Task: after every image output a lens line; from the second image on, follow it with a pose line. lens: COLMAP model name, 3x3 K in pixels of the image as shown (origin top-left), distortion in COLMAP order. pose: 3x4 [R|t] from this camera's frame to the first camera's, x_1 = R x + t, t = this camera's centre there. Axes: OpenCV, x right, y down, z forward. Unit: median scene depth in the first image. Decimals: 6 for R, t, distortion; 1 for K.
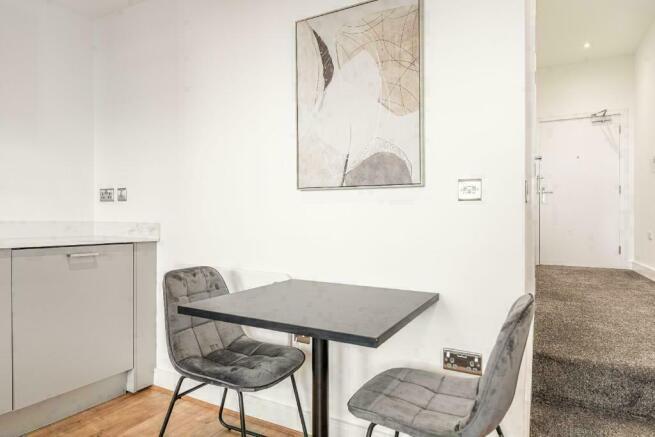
lens RADIAL K [[407.4, 0, 325.6], [0, 407.4, 220.3], [0, 0, 1]] dist [-0.003691, 0.000982]
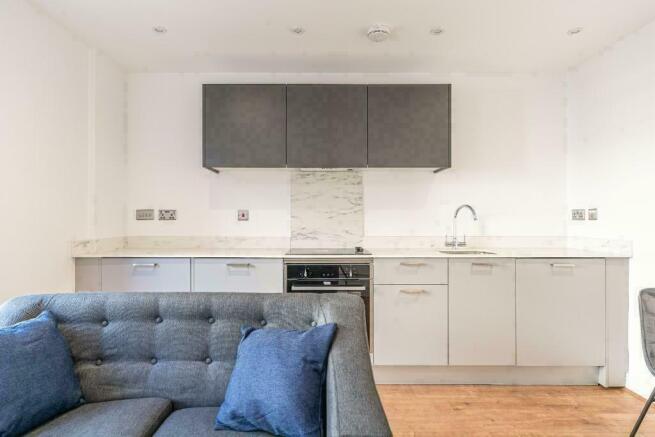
lens RADIAL K [[374.9, 0, 325.8], [0, 374.9, 223.2], [0, 0, 1]] dist [0.002067, -0.003021]
pose [[0.488462, -0.002033, -0.872583, 0.081024], [0.001489, 0.999998, -0.001496, -0.047736], [0.872584, -0.000568, 0.488464, -0.245044]]
